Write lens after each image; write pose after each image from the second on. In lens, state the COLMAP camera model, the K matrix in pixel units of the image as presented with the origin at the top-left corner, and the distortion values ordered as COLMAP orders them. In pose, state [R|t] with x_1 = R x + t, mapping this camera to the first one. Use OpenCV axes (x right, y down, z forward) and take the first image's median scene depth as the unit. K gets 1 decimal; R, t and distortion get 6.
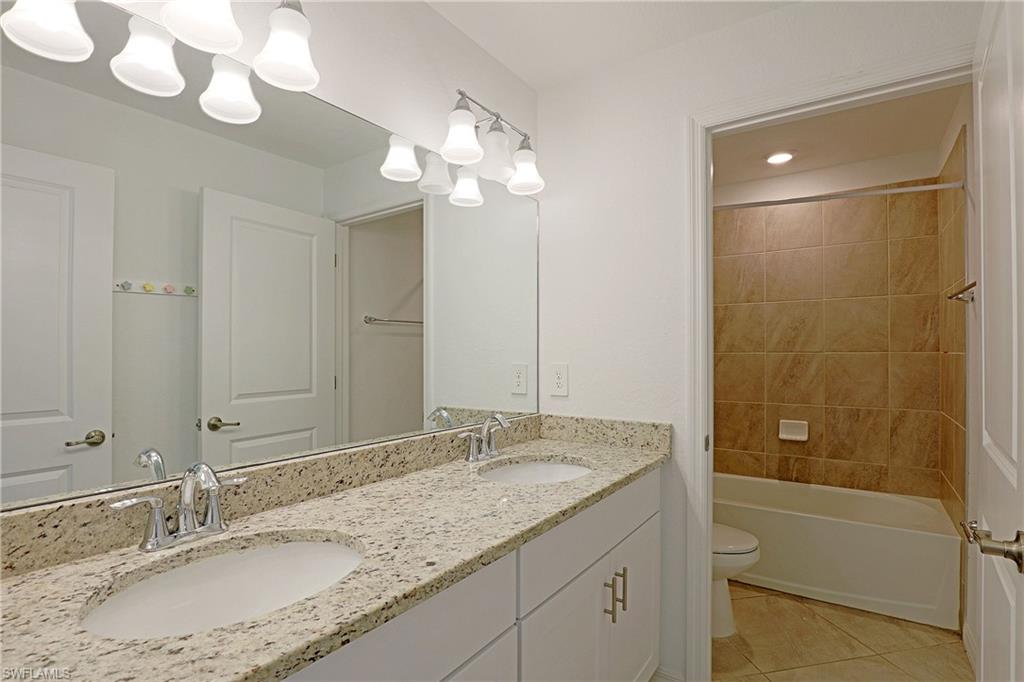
lens RADIAL K [[477.6, 0, 513.5], [0, 477.6, 354.3], [0, 0, 1]] dist [-0.000941, -0.000092]
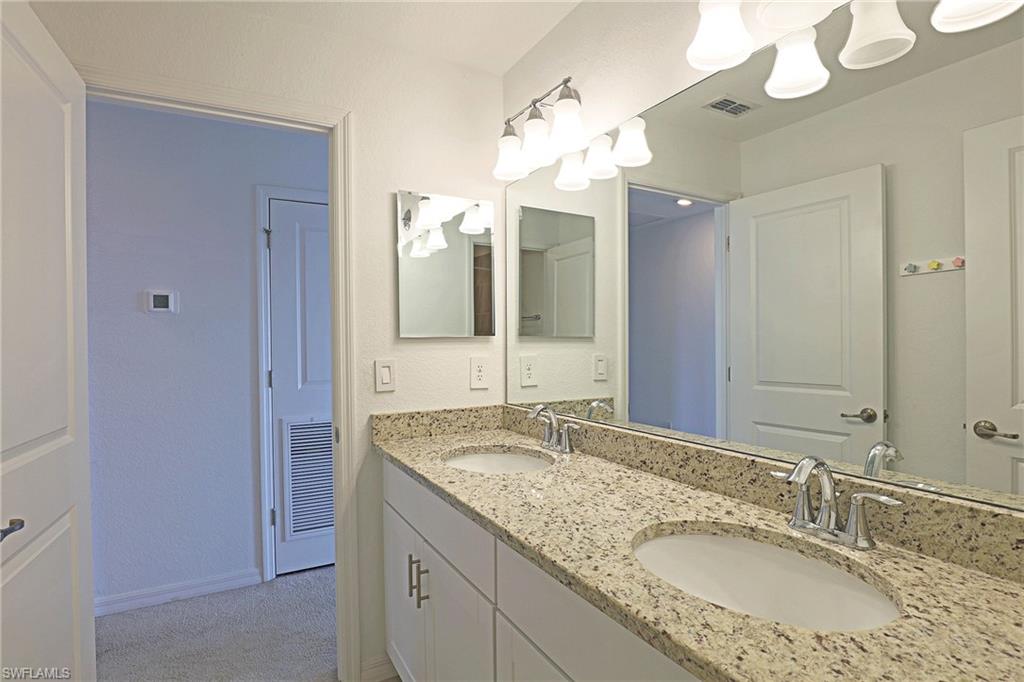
lens RADIAL K [[541.2, 0, 537.4], [0, 541.2, 357.4], [0, 0, 1]] dist [0.002879, 0.000142]
pose [[-0.407920, 0.027921, -0.912591, 0.820986], [0.006250, 0.999594, 0.027789, -0.003130], [0.912996, 0.005632, -0.407929, 1.255429]]
